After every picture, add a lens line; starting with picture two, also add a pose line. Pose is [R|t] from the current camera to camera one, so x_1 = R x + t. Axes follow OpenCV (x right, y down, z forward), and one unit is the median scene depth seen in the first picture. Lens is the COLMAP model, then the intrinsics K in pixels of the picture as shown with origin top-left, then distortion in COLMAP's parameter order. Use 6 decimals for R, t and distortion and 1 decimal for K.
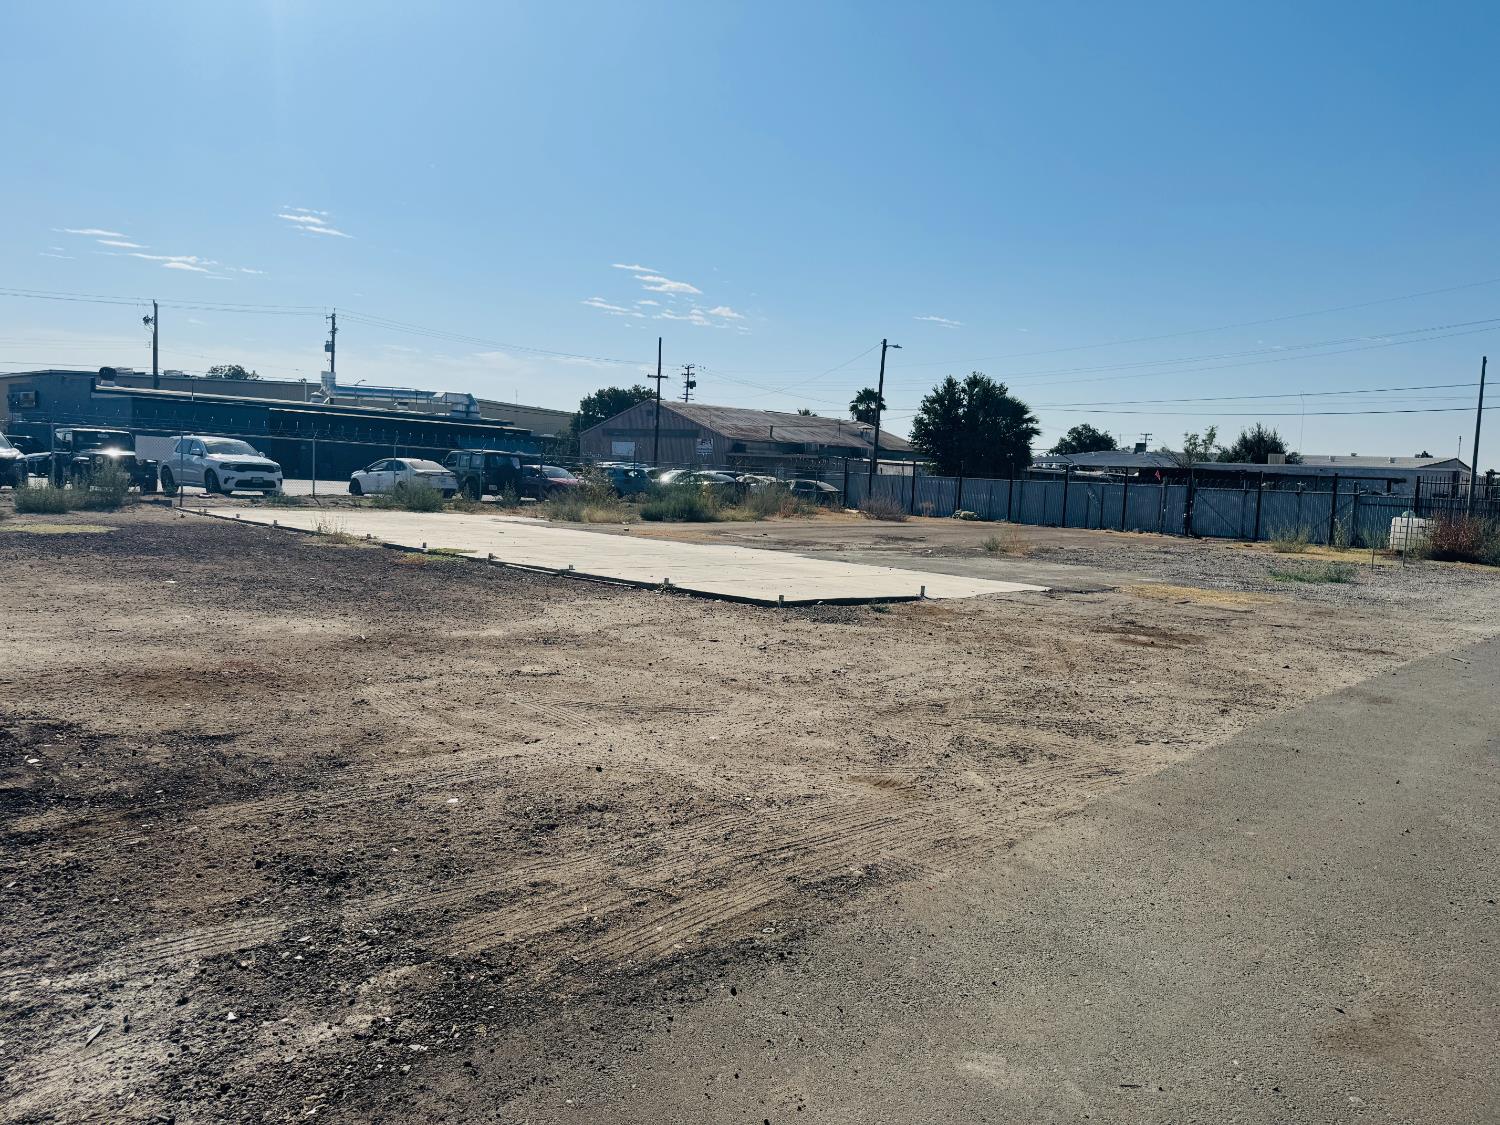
lens RADIAL K [[1045.9, 0, 744.0], [0, 1045.9, 570.3], [0, 0, 1]] dist [0.085555, -0.091062]
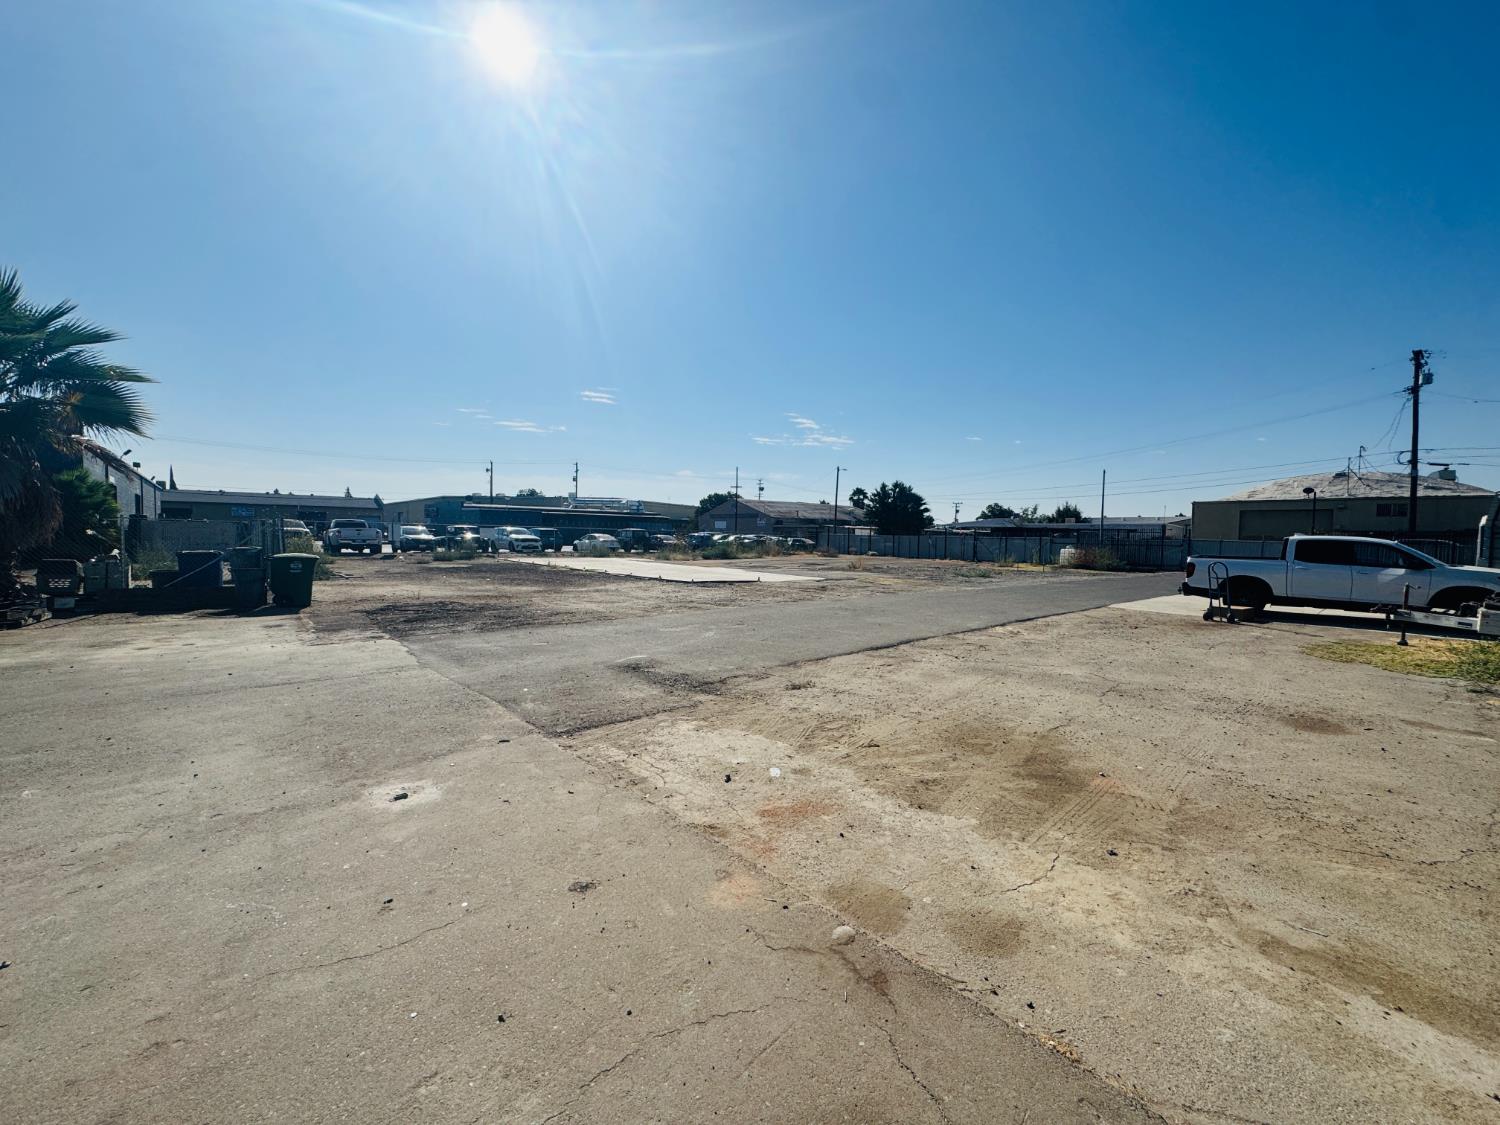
lens RADIAL K [[597.9, 0, 757.5], [0, 597.9, 563.7], [0, 0, 1]] dist [-0.004634, 0.000873]
pose [[0.995769, -0.024480, -0.088576, 0.061472], [0.020318, 0.998660, -0.047594, 0.010810], [0.089623, 0.045593, 0.994932, -0.101094]]
